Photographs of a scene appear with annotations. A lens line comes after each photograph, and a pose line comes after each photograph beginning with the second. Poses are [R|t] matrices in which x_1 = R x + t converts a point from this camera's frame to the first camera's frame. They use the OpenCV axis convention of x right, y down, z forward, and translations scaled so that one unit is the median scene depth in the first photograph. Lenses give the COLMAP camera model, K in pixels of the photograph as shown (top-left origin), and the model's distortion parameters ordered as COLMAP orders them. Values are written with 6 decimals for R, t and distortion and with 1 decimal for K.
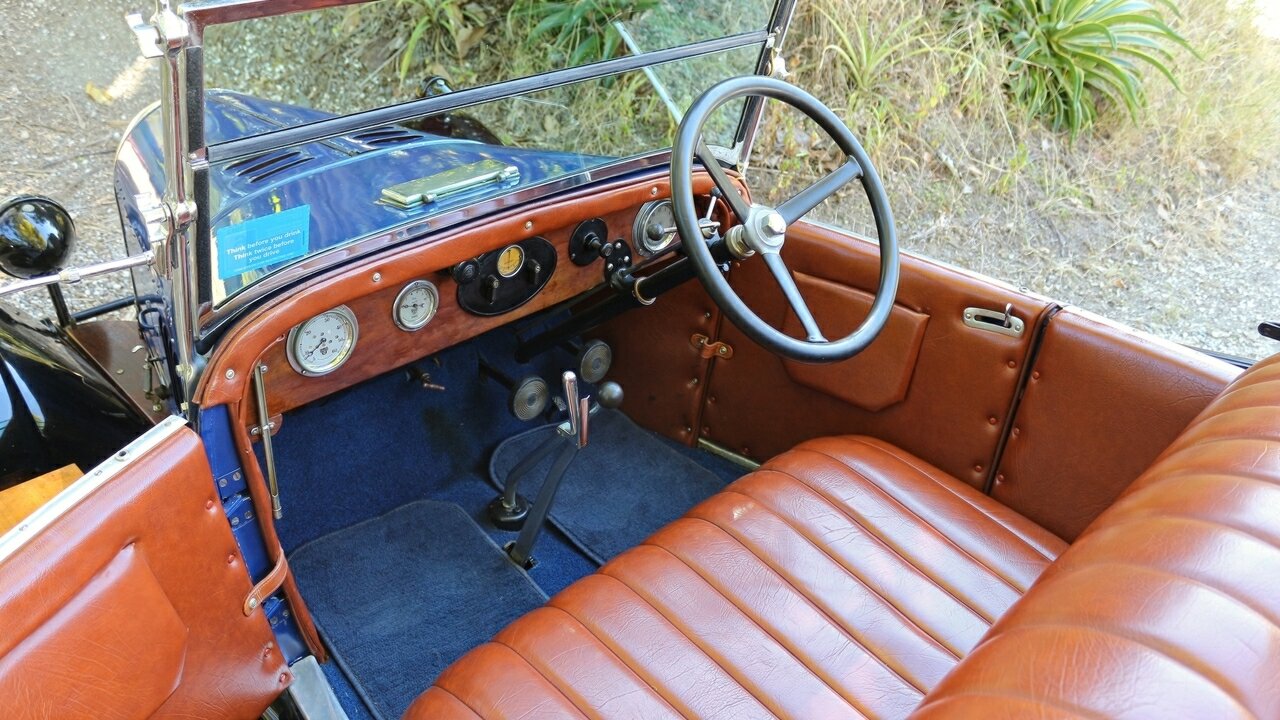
lens RADIAL K [[1403.5, 0, 631.6], [0, 1403.5, 360.8], [0, 0, 1]] dist [-0.118457, 0.146059]
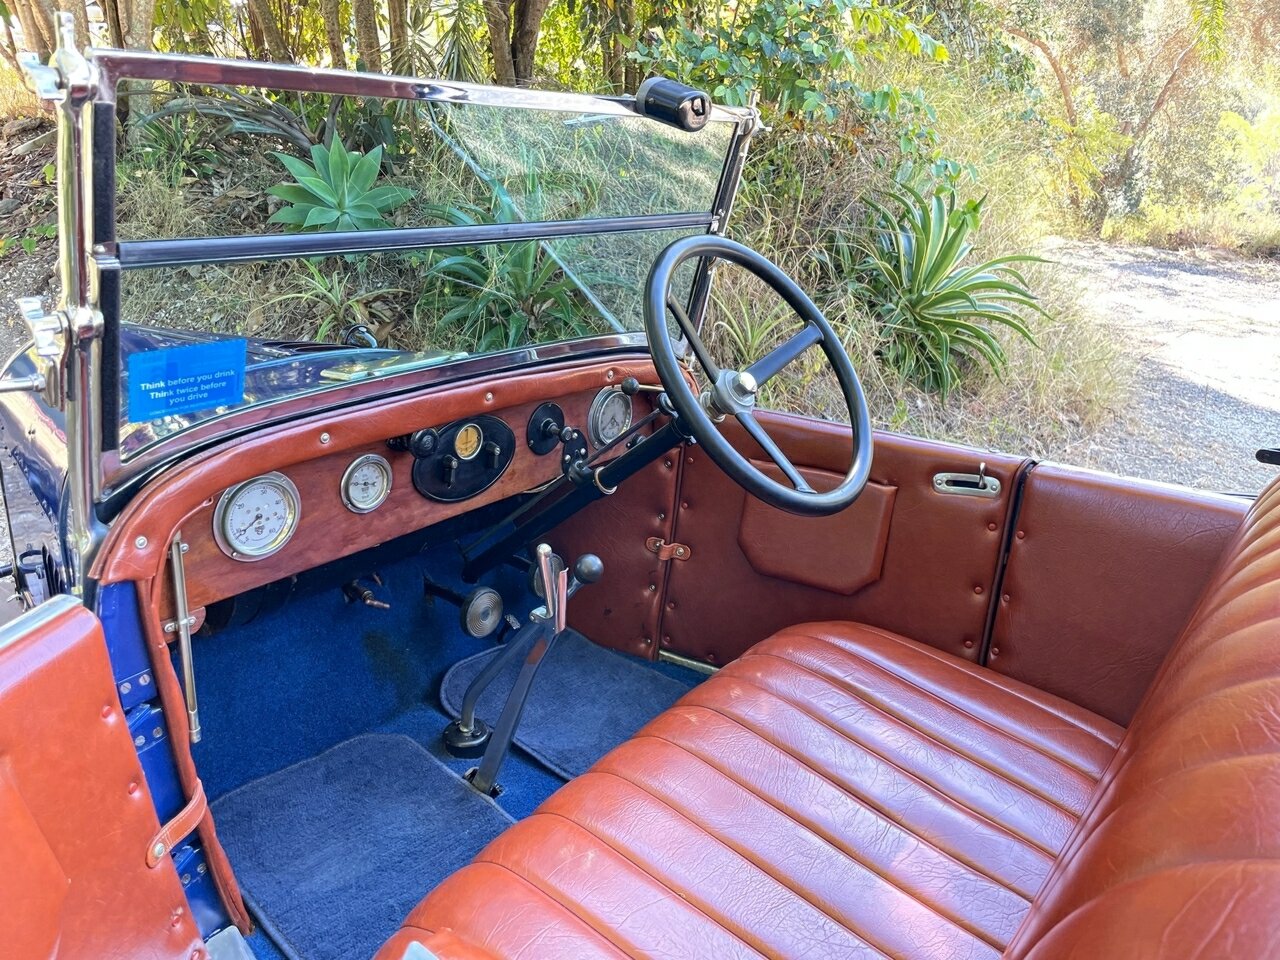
lens RADIAL K [[1112.3, 0, 623.7], [0, 1112.3, 498.7], [0, 0, 1]] dist [0.242125, -0.380850]
pose [[0.987145, -0.046151, 0.153019, -0.096932], [0.081645, 0.968670, -0.234547, 0.144943], [-0.137400, 0.244025, 0.959986, 0.269724]]
